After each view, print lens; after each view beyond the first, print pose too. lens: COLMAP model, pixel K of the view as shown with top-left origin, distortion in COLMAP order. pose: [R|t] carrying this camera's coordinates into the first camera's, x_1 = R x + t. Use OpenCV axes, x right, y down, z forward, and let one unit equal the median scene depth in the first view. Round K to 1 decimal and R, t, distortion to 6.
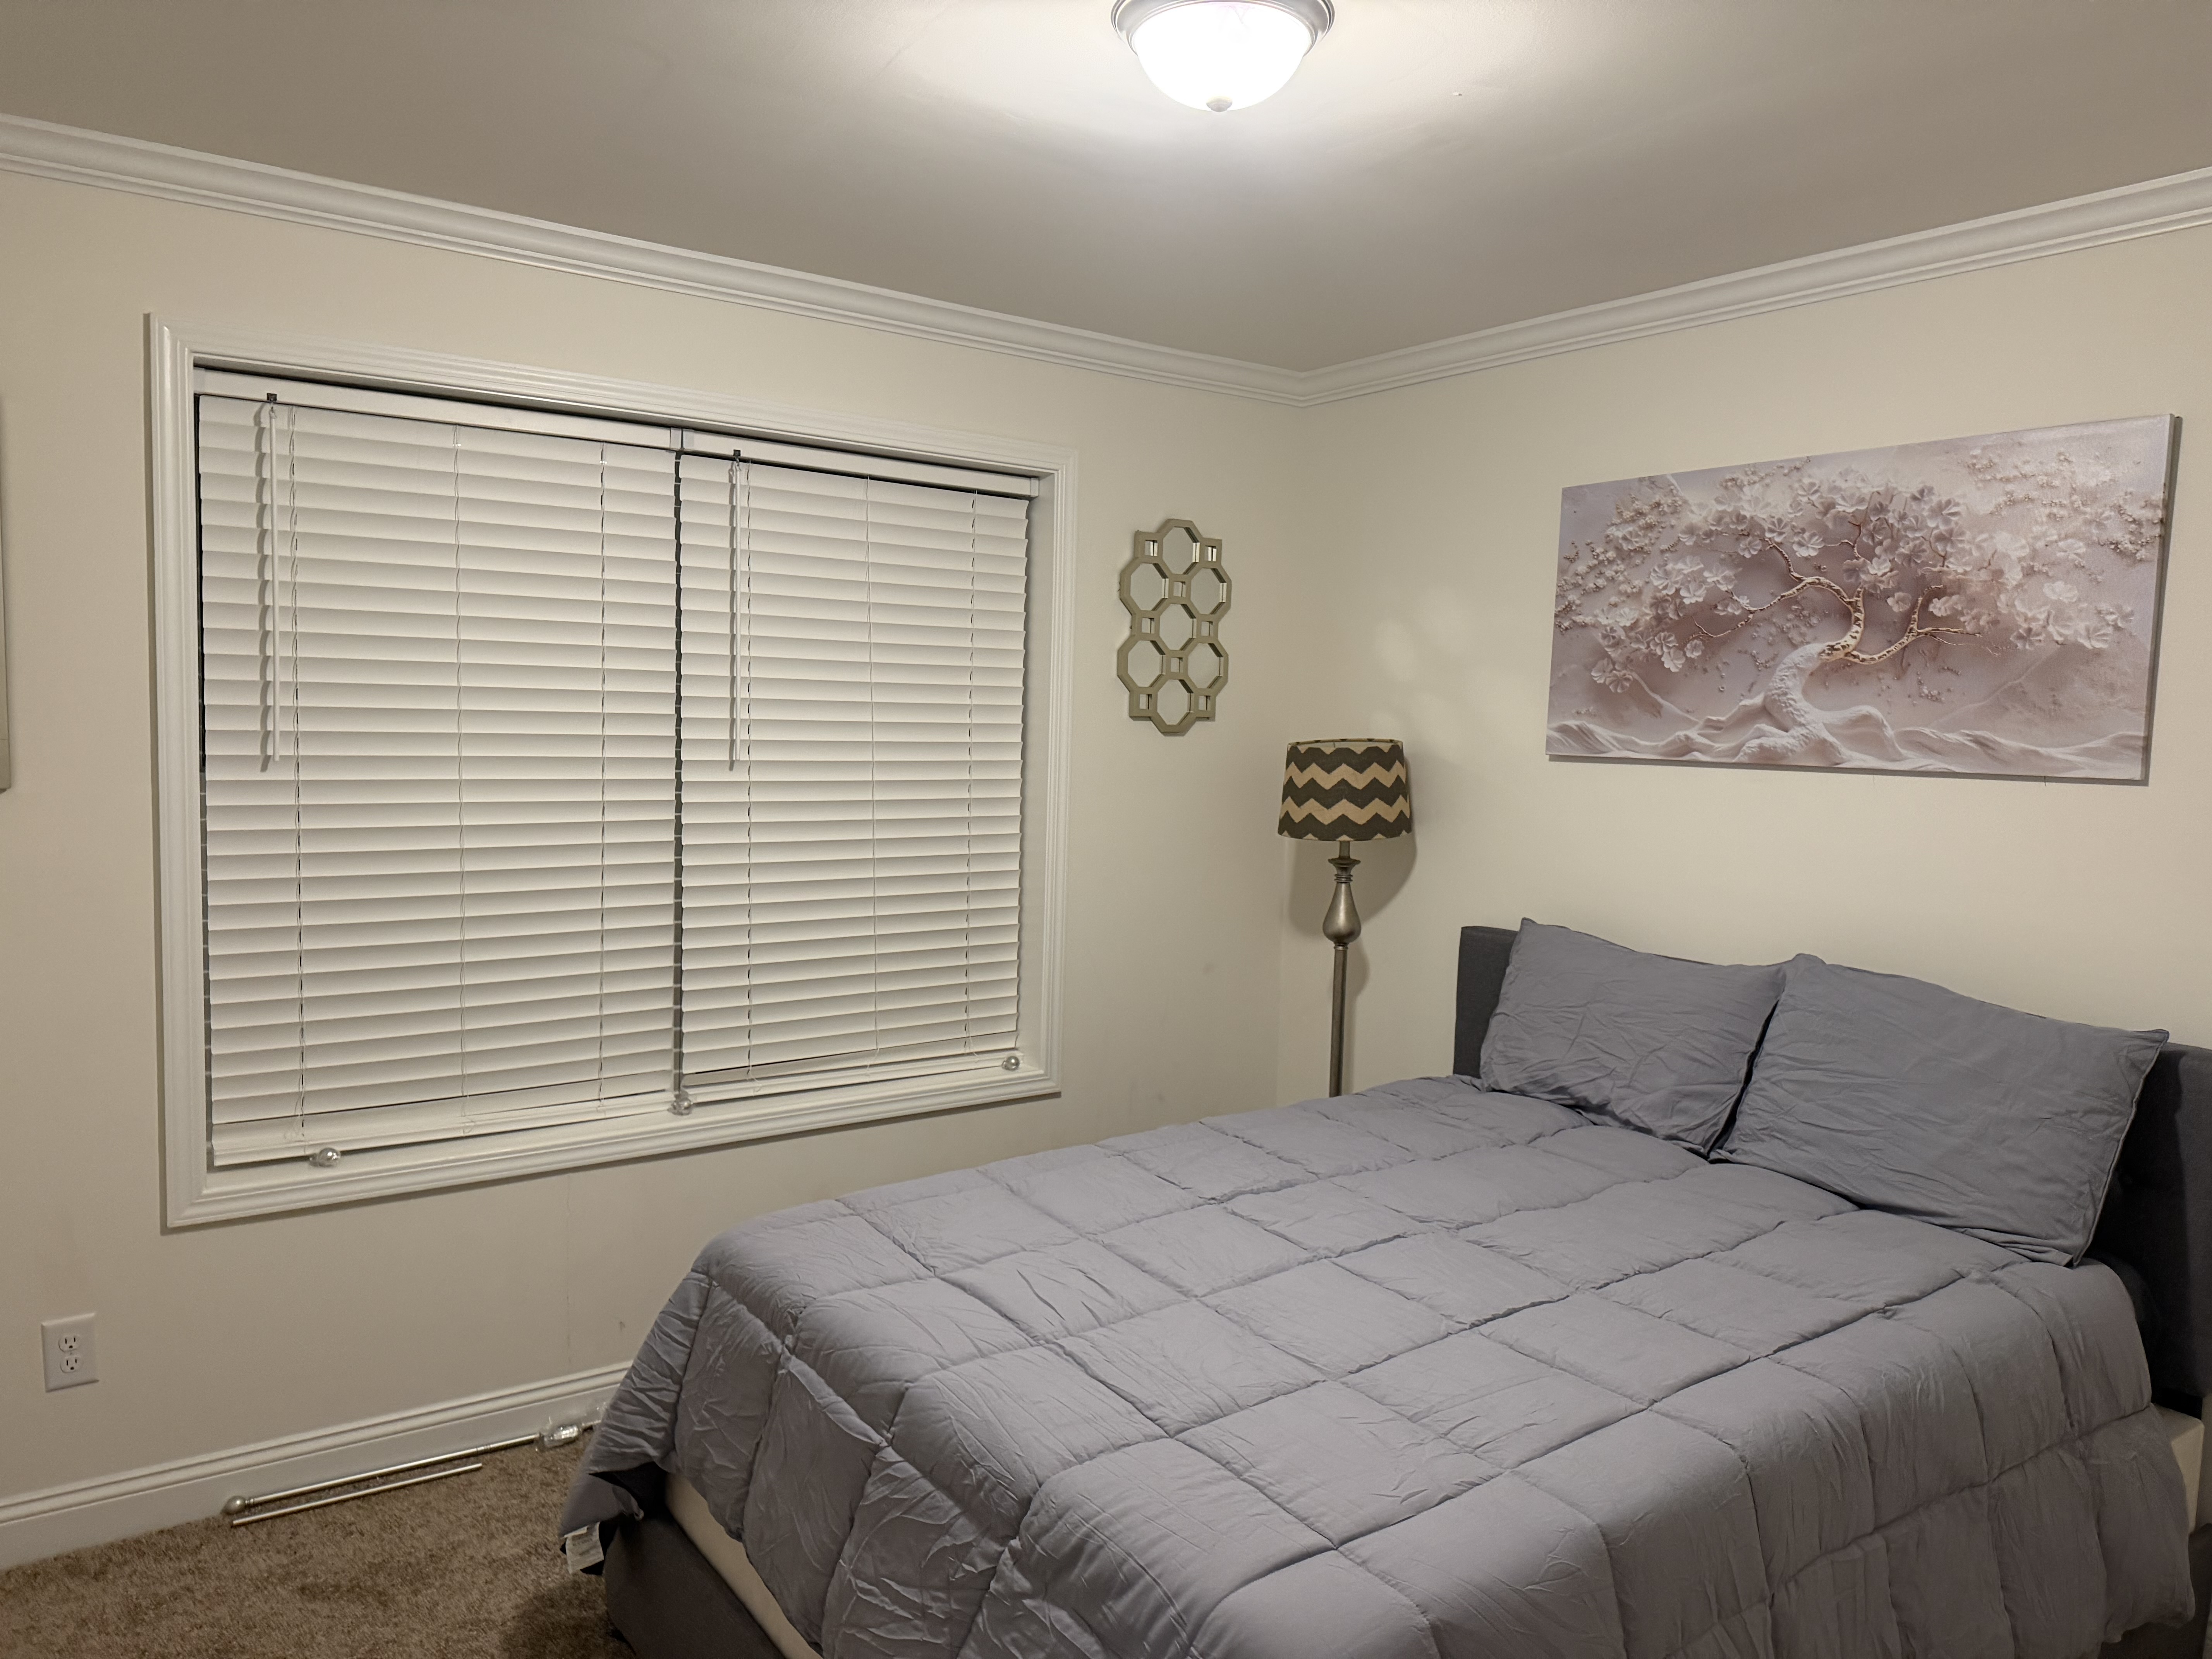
lens RADIAL K [[1527.6, 0, 1099.9], [0, 1527.6, 819.5], [0, 0, 1]] dist [0.151138, -0.156761]
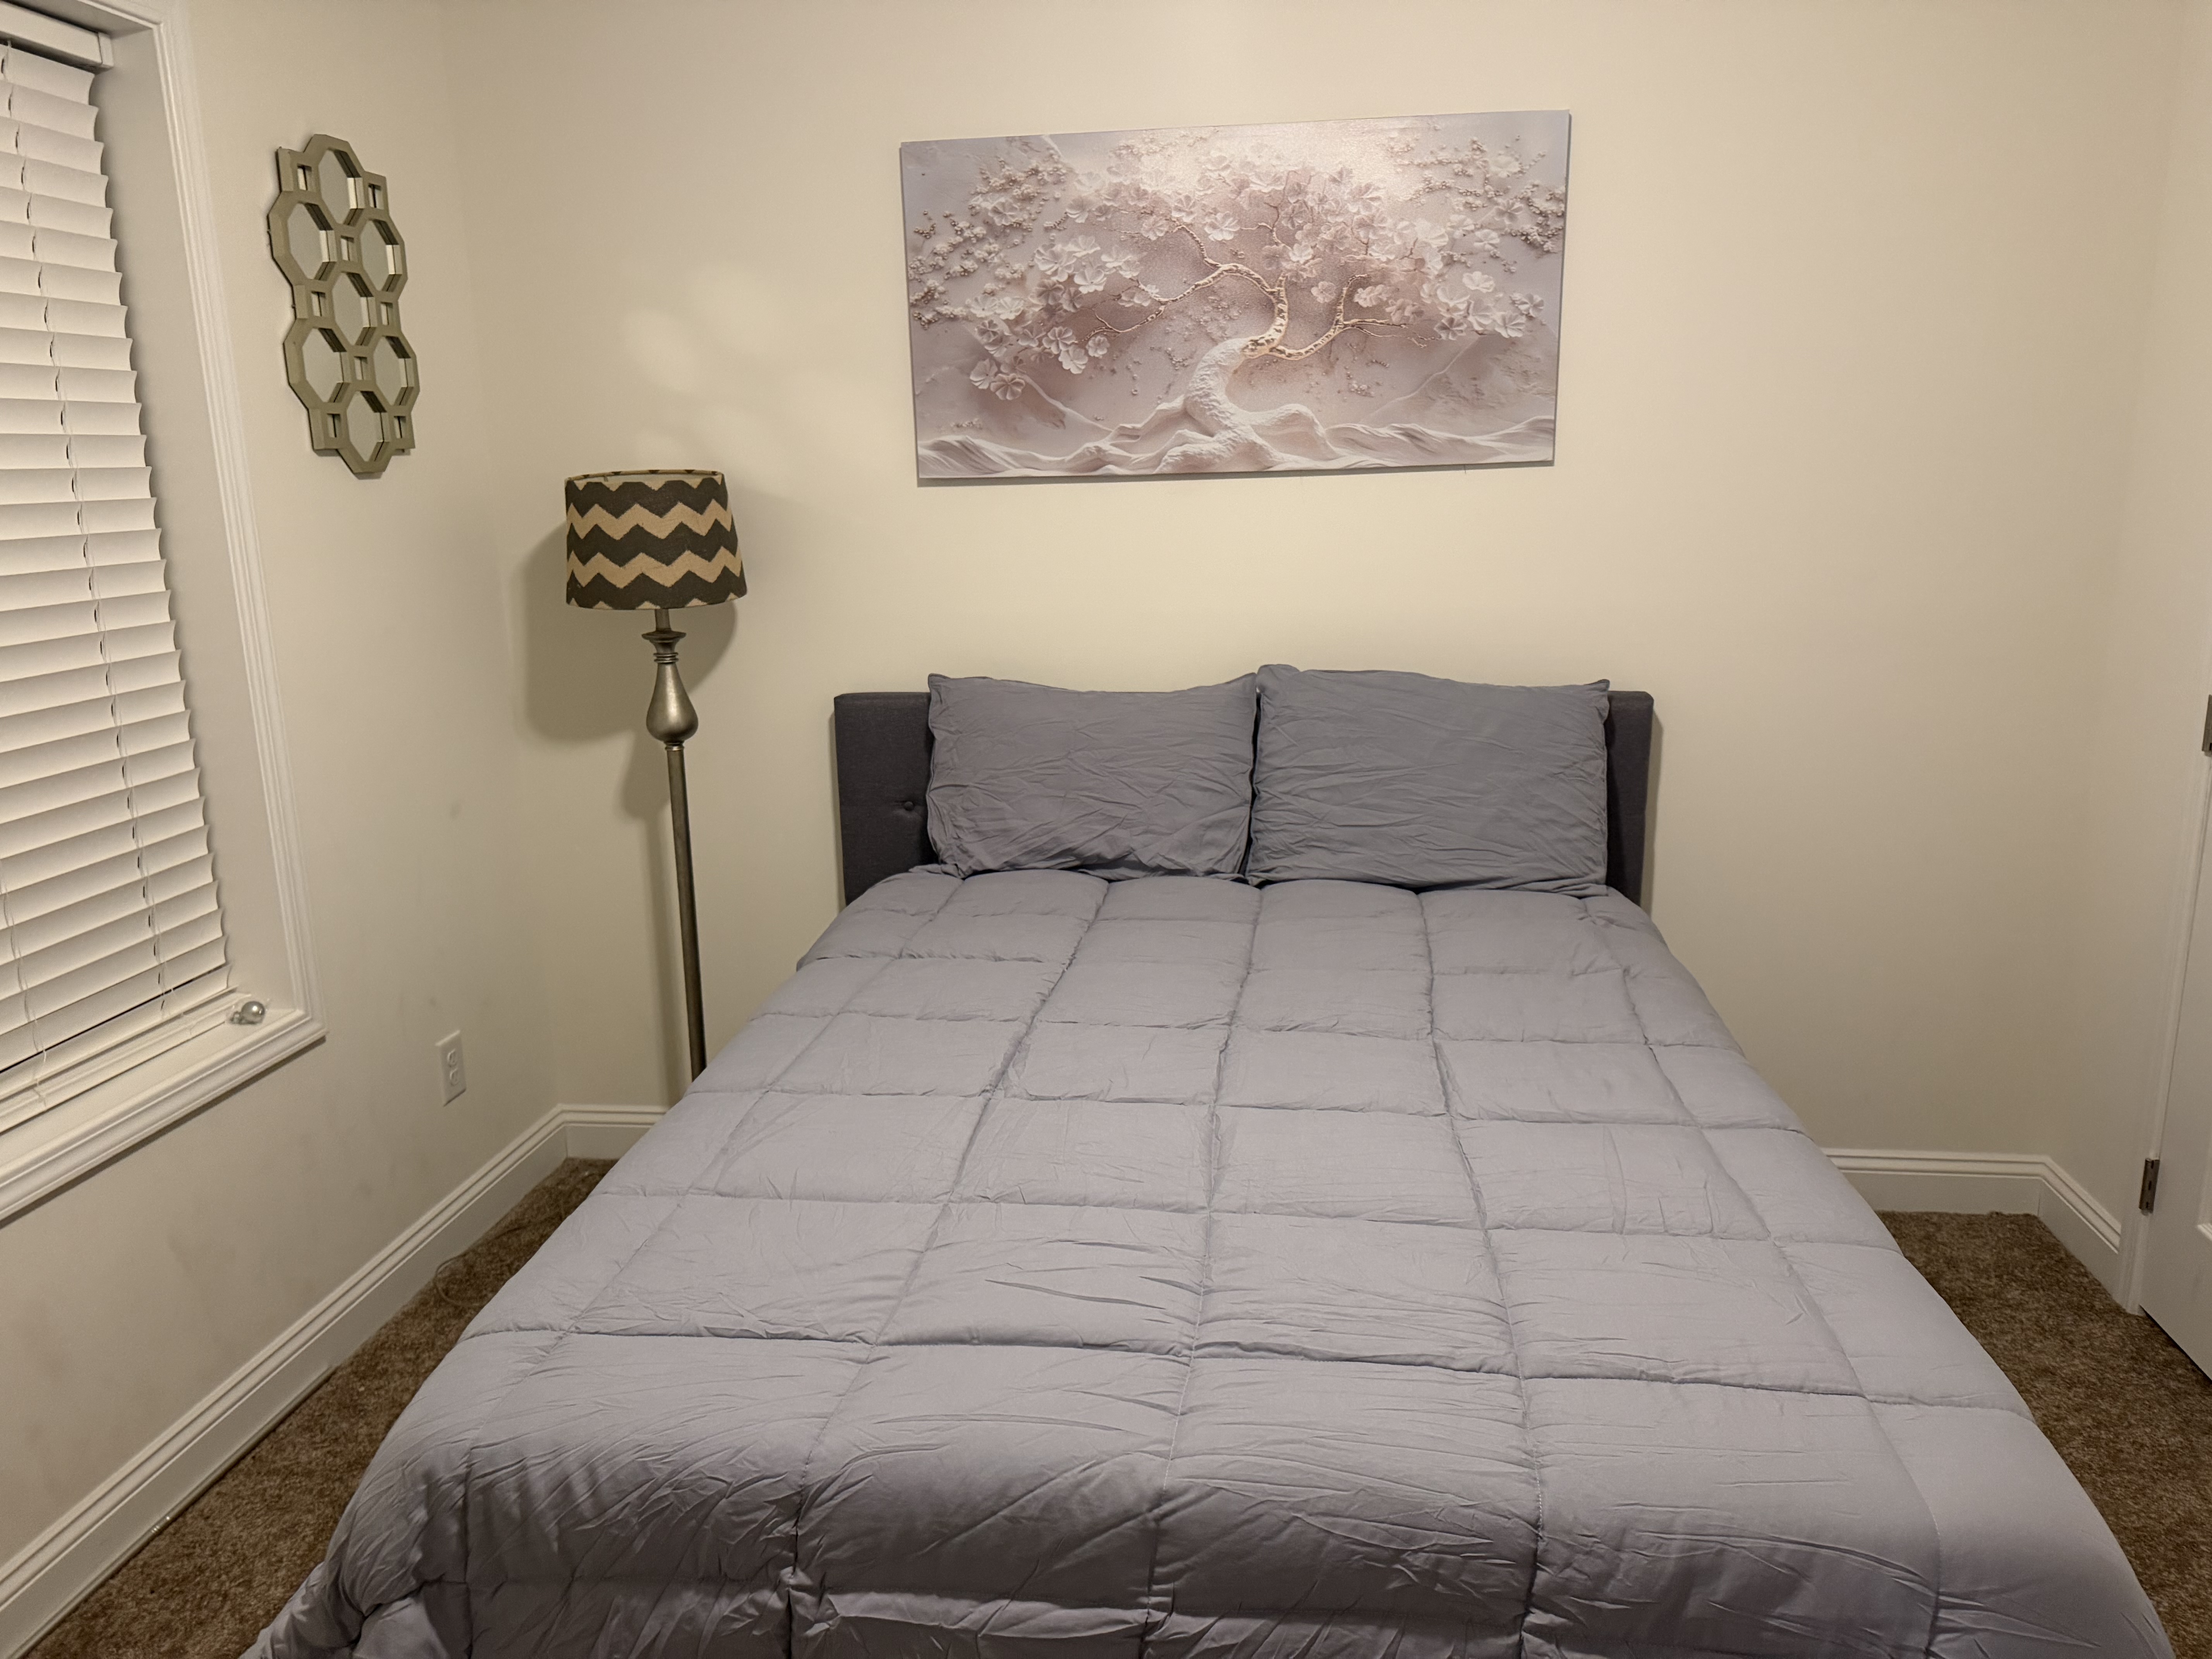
lens RADIAL K [[1526.0, 0, 1106.0], [0, 1526.0, 829.5], [0, 0, 1]] dist [0.194749, -0.433672]
pose [[0.692731, -0.195904, 0.694079, -0.304781], [0.090379, 0.978394, 0.185949, -0.002246], [-0.715511, -0.066082, 0.695469, 0.370787]]
